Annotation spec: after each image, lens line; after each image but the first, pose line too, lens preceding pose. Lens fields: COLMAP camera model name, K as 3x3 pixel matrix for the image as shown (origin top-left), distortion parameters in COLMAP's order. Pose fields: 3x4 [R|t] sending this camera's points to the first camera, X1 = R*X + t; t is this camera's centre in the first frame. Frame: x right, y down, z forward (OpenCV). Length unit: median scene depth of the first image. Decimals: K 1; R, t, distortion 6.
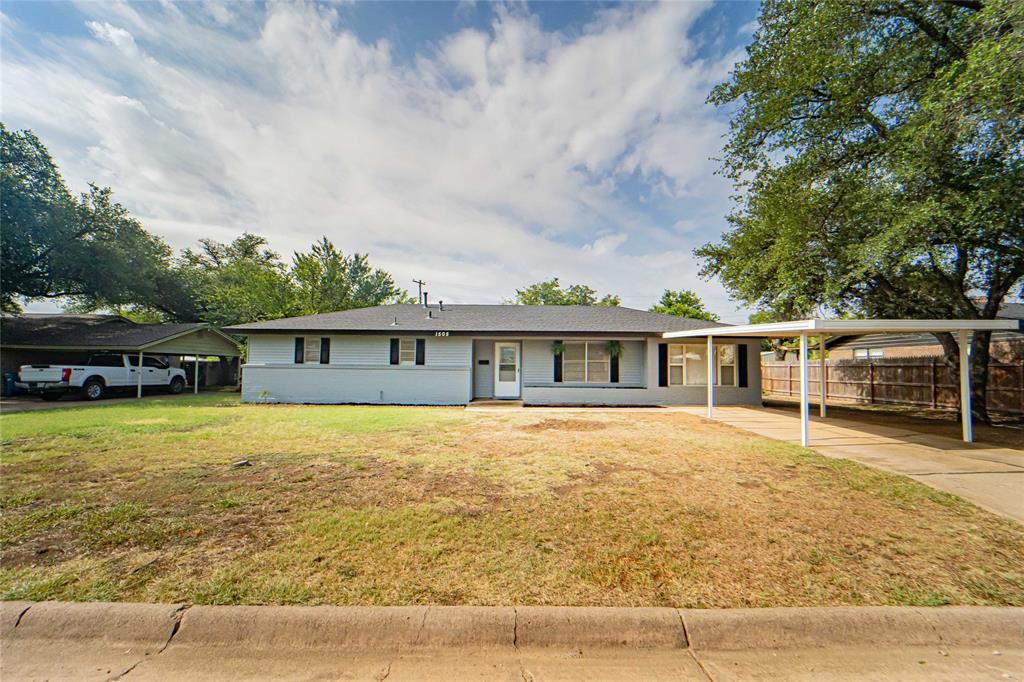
lens RADIAL K [[419.4, 0, 513.0], [0, 419.4, 341.8], [0, 0, 1]] dist [-0.018276, 0.000356]
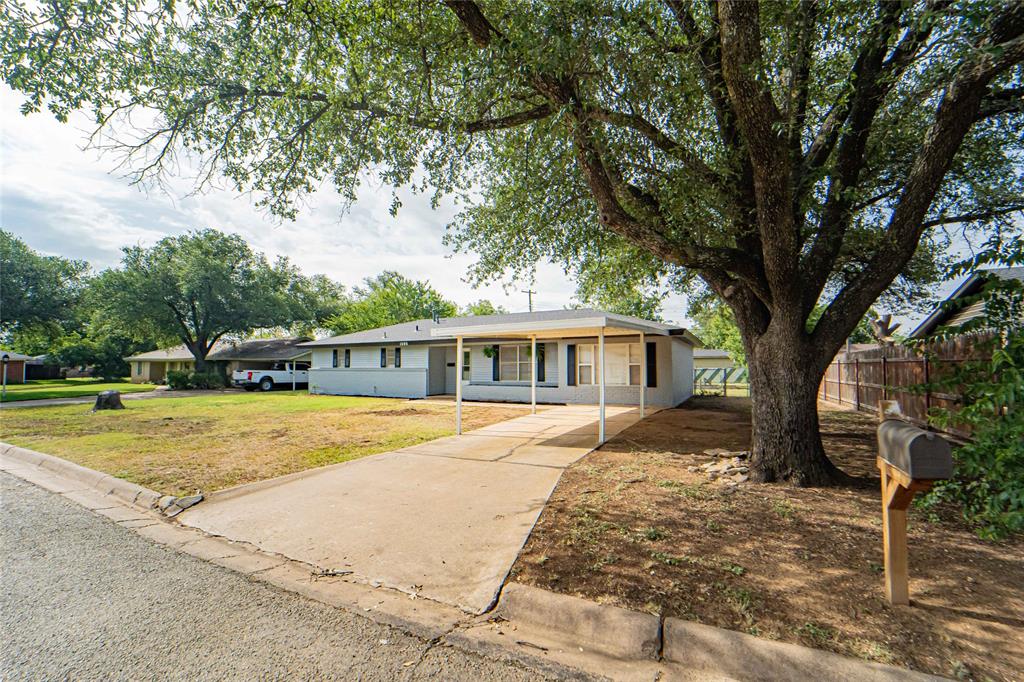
lens RADIAL K [[419.4, 0, 510.3], [0, 419.4, 342.9], [0, 0, 1]] dist [-0.018276, 0.000356]
pose [[0.881854, -0.037687, -0.470014, 0.679102], [0.036765, 0.999262, -0.011143, 0.004760], [0.470087, -0.007454, 0.882588, -0.001103]]
